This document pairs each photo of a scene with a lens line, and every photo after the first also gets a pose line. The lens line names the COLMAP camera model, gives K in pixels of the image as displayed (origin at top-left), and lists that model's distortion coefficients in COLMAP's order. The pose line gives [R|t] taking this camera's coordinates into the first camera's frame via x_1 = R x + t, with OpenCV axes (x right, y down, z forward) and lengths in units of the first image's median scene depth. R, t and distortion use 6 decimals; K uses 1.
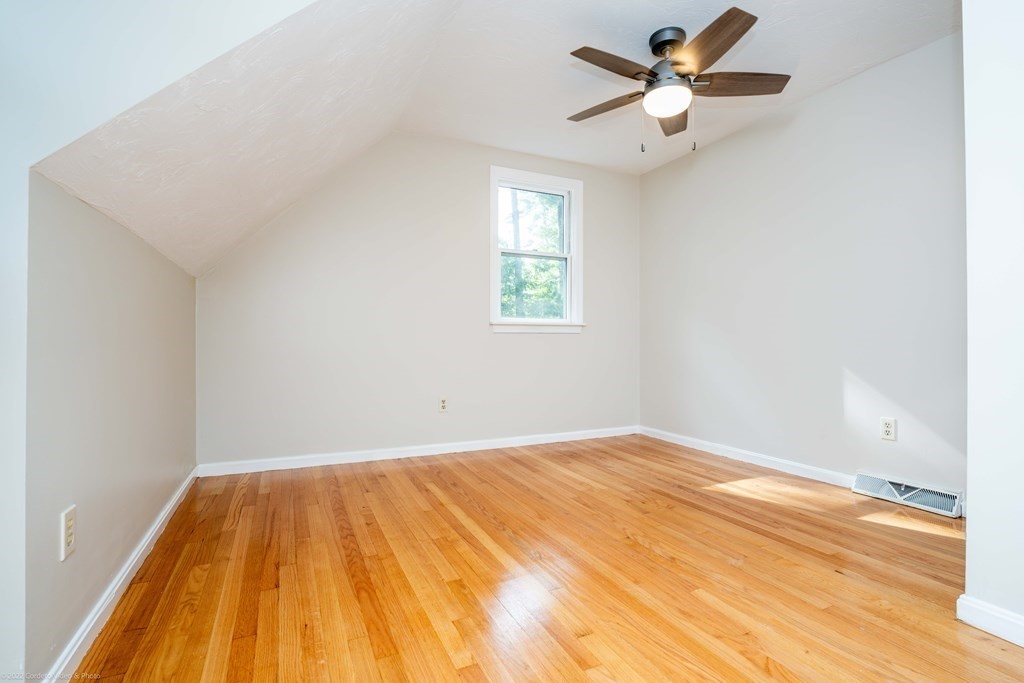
lens RADIAL K [[492.4, 0, 512.0], [0, 492.4, 341.5], [0, 0, 1]] dist [0.000365, -0.000053]
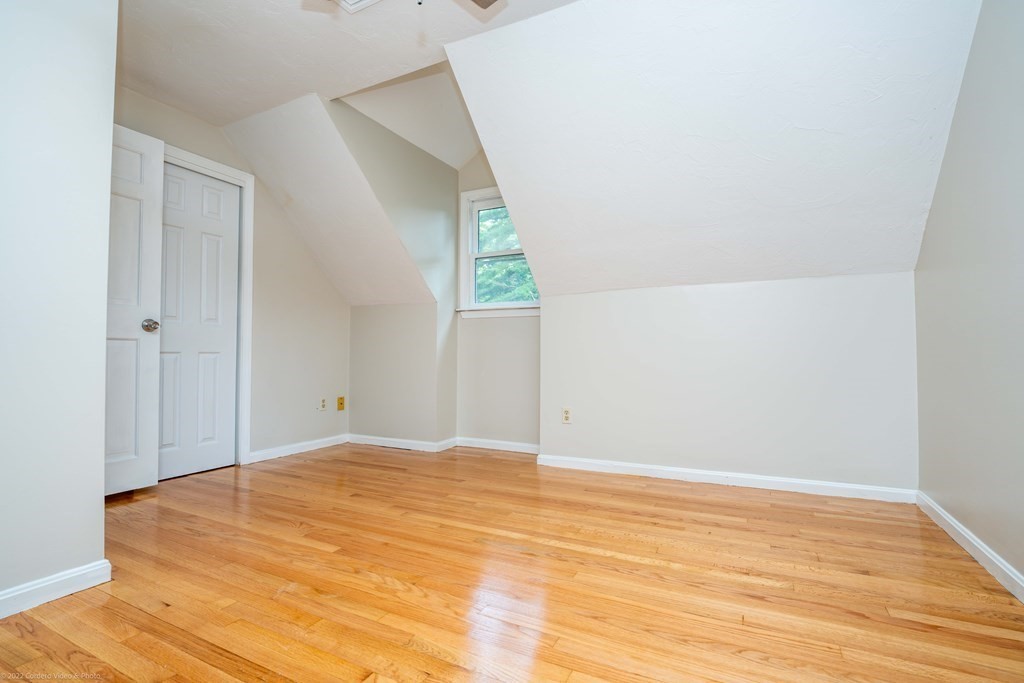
lens RADIAL K [[474.7, 0, 512.0], [0, 474.7, 341.5], [0, 0, 1]] dist [-0.000347, 0.000060]
pose [[-0.789689, -0.015629, -0.613308, 0.563212], [0.003851, 0.999530, -0.030429, 0.023105], [0.613495, -0.026391, -0.789258, 1.639255]]
